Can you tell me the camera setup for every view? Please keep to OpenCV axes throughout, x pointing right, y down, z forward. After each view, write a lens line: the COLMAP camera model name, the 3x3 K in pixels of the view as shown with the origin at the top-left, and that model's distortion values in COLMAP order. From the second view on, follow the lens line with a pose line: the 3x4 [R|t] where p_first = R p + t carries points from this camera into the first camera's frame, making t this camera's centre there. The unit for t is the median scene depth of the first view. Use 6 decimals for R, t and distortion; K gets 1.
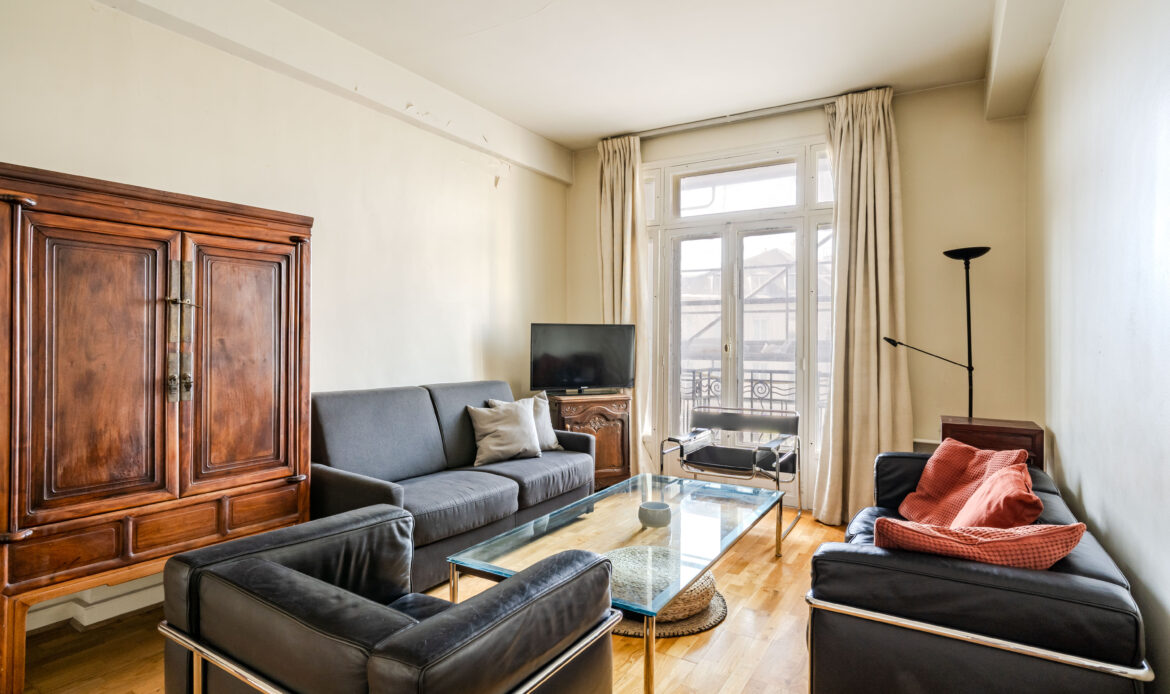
lens RADIAL K [[596.9, 0, 588.2], [0, 596.9, 344.9], [0, 0, 1]] dist [-0.007637, 0.000989]
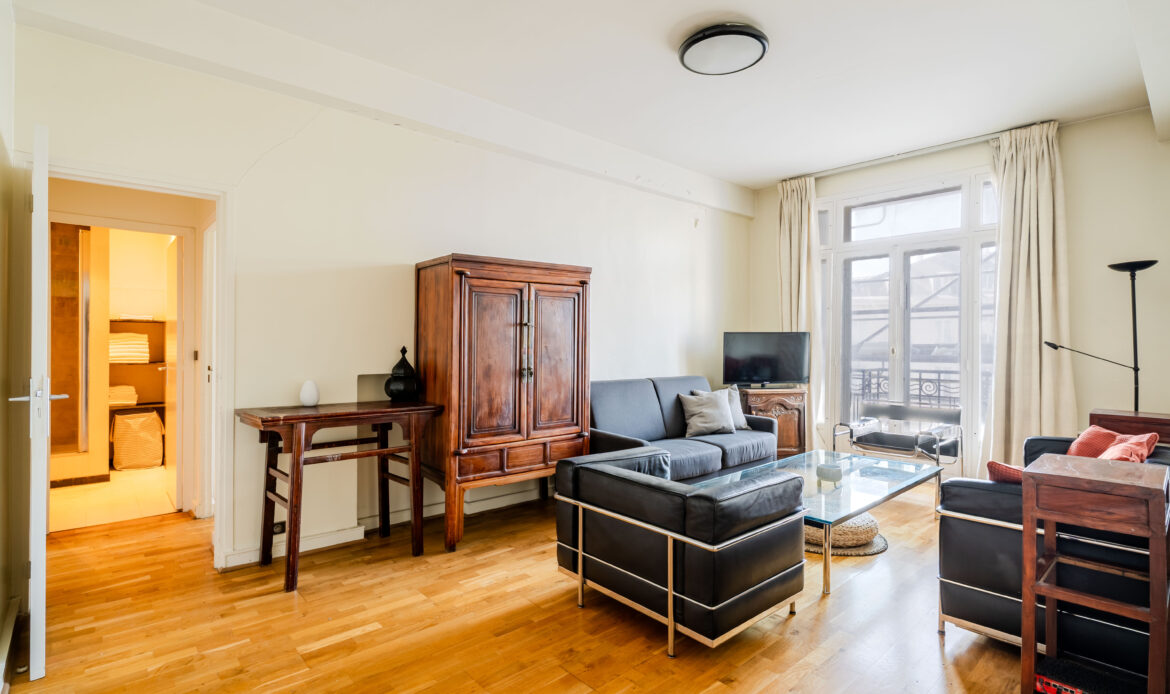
lens RADIAL K [[568.7, 0, 583.3], [0, 568.7, 351.6], [0, 0, 1]] dist [0.013644, -0.001834]
pose [[0.958706, -0.000382, -0.284400, -0.048334], [0.002130, 0.999981, 0.005838, -0.002559], [0.284392, -0.006203, 0.958688, -0.351366]]
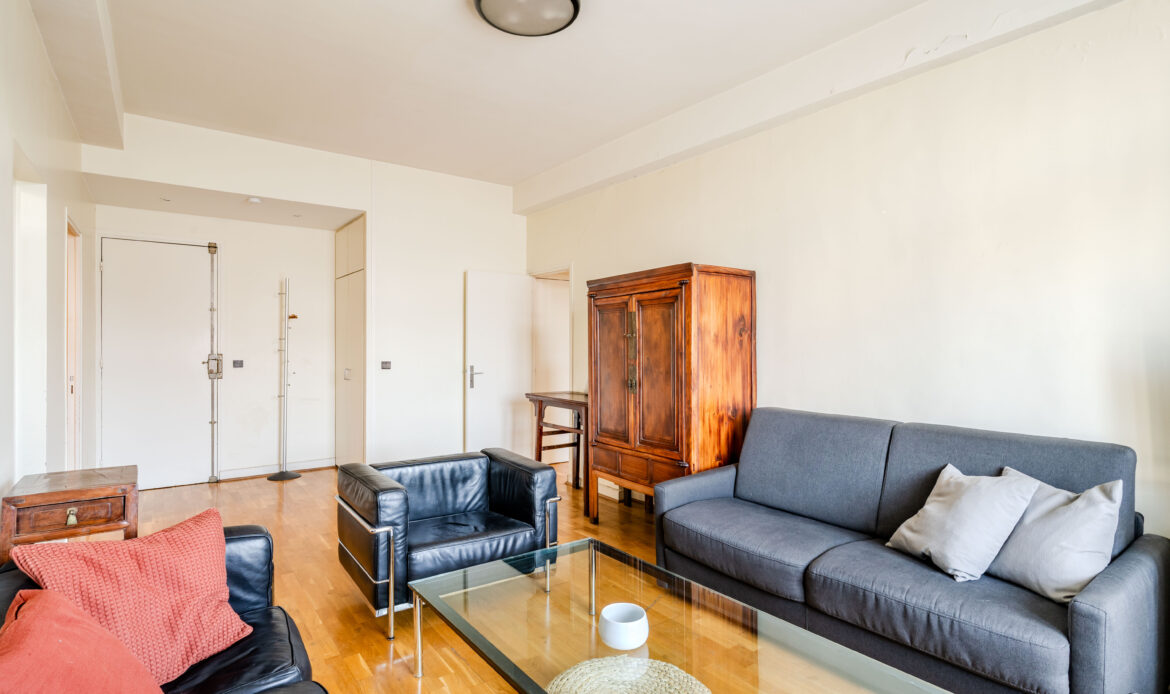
lens RADIAL K [[582.1, 0, 555.6], [0, 582.1, 325.5], [0, 0, 1]] dist [0.002185, 0.002566]
pose [[-0.390285, -0.029036, -0.920236, 0.653956], [-0.008585, 0.999574, -0.027898, -0.035604], [0.920654, -0.002988, -0.390368, 0.995706]]
